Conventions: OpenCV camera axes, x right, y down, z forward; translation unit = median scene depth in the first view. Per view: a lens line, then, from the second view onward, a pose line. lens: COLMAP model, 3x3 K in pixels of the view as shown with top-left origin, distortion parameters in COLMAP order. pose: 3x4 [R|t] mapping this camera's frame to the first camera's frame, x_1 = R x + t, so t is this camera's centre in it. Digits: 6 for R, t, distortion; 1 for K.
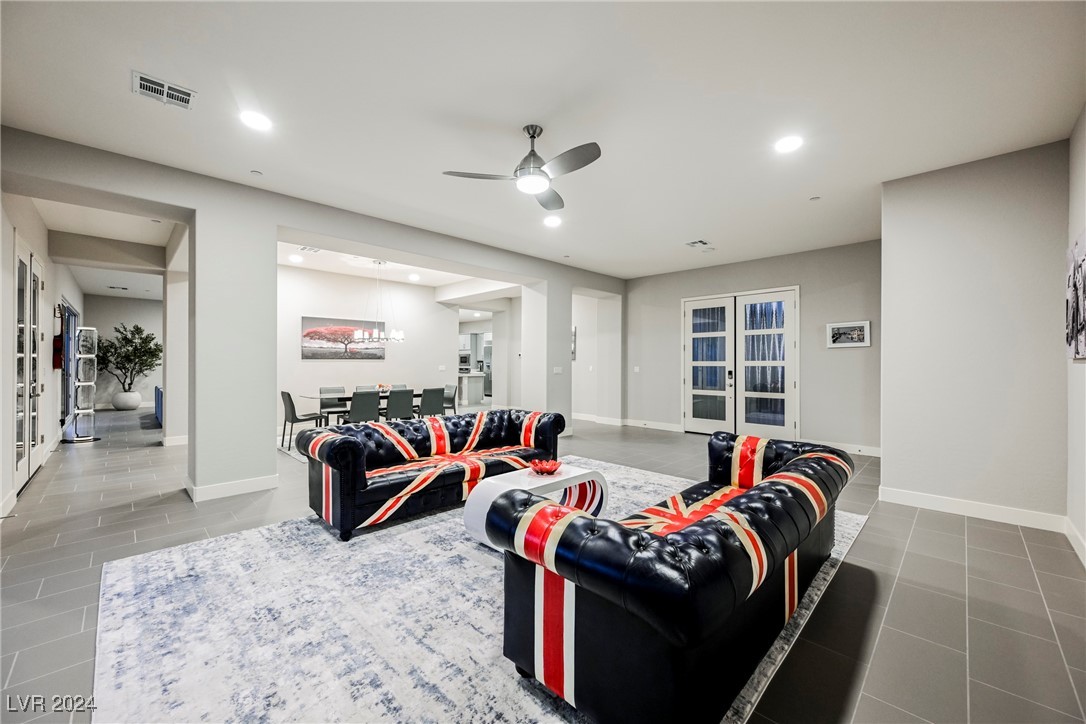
lens RADIAL K [[424.9, 0, 545.6], [0, 424.9, 362.1], [0, 0, 1]] dist [-0.003478, 0.000176]
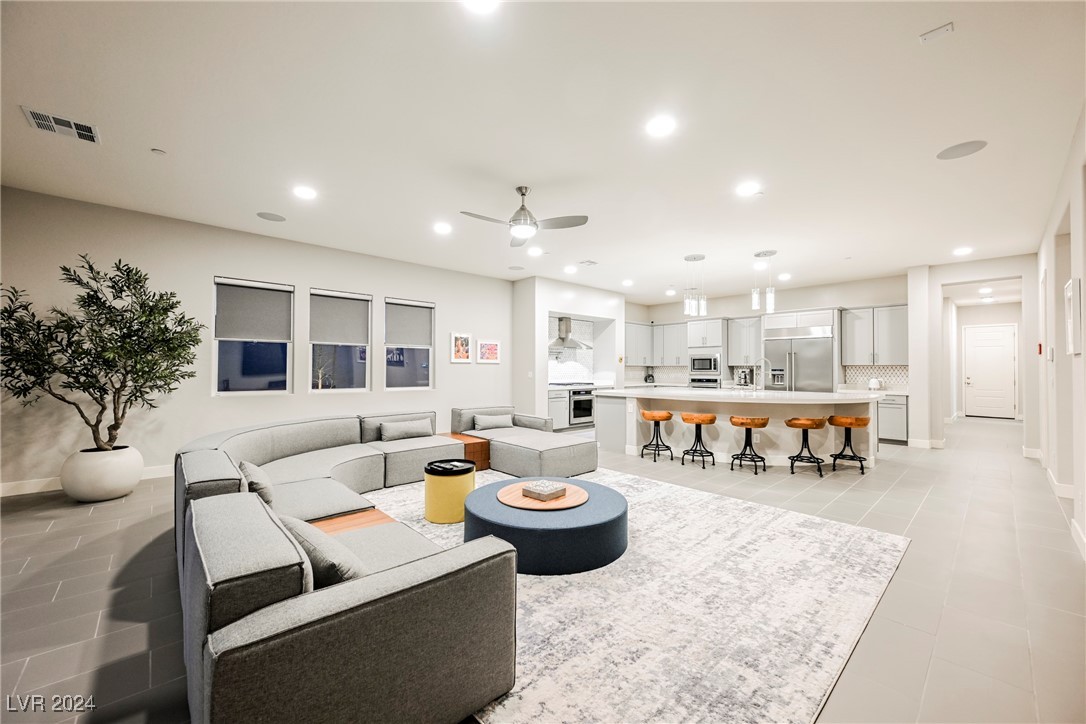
lens RADIAL K [[423.2, 0, 543.9], [0, 423.2, 363.1], [0, 0, 1]] dist [-0.001563, -0.000142]
pose [[0.046760, 0.011051, 0.998845, -1.206578], [-0.005397, 0.999927, -0.010810, -0.000017], [-0.998892, -0.004885, 0.046817, 0.950139]]
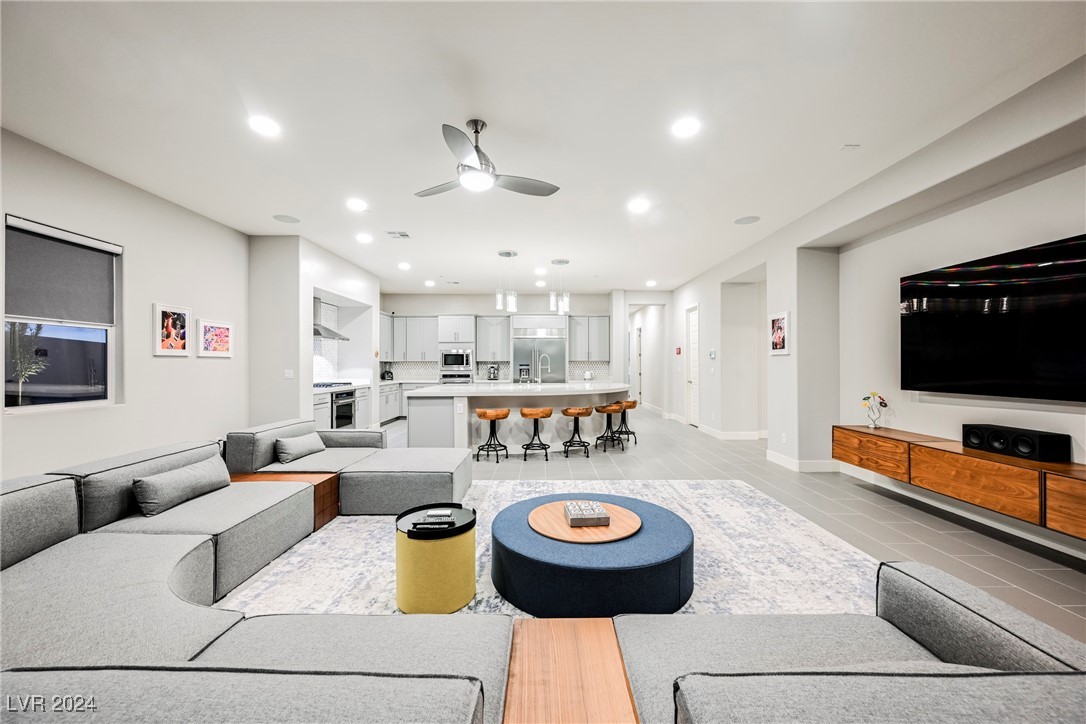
lens RADIAL K [[424.9, 0, 545.6], [0, 424.9, 362.1], [0, 0, 1]] dist [-0.003478, 0.000176]
pose [[-0.704484, 0.003129, 0.709713, -0.716392], [-0.000827, 0.999986, -0.005230, 0.002047], [-0.709720, -0.004271, -0.704471, 1.650030]]
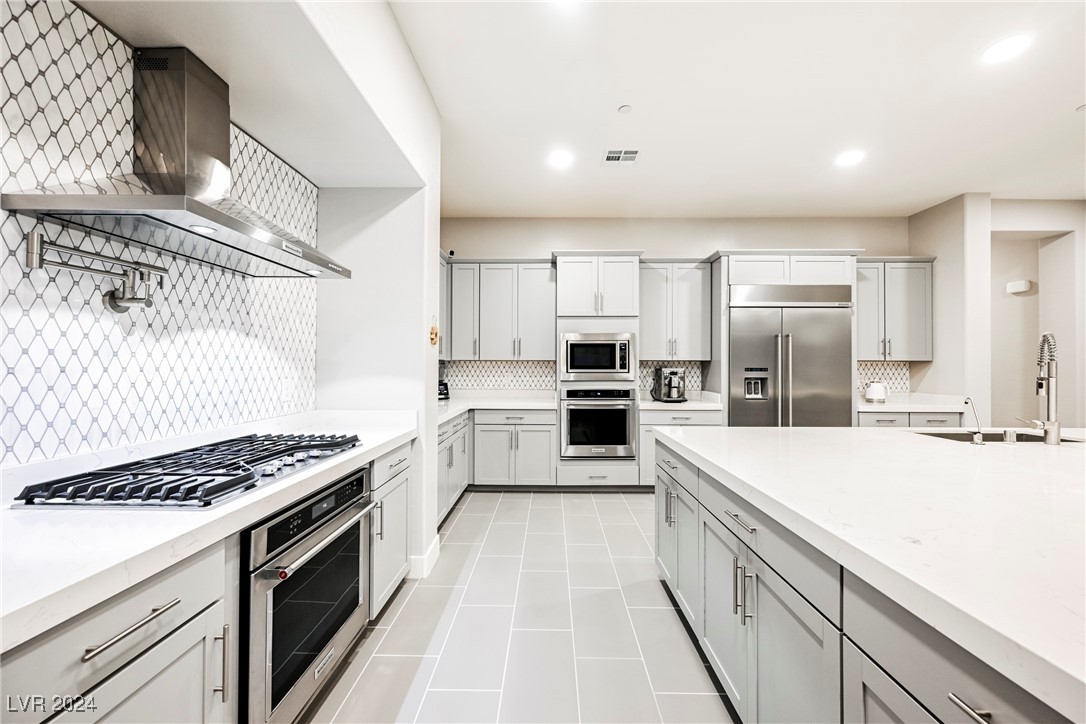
lens RADIAL K [[423.2, 0, 543.9], [0, 423.2, 363.1], [0, 0, 1]] dist [-0.001563, -0.000142]
pose [[-0.688630, 0.001811, 0.725111, 1.098245], [-0.005198, 0.999959, -0.007435, 0.001187], [-0.725094, -0.008889, -0.688592, 0.976757]]
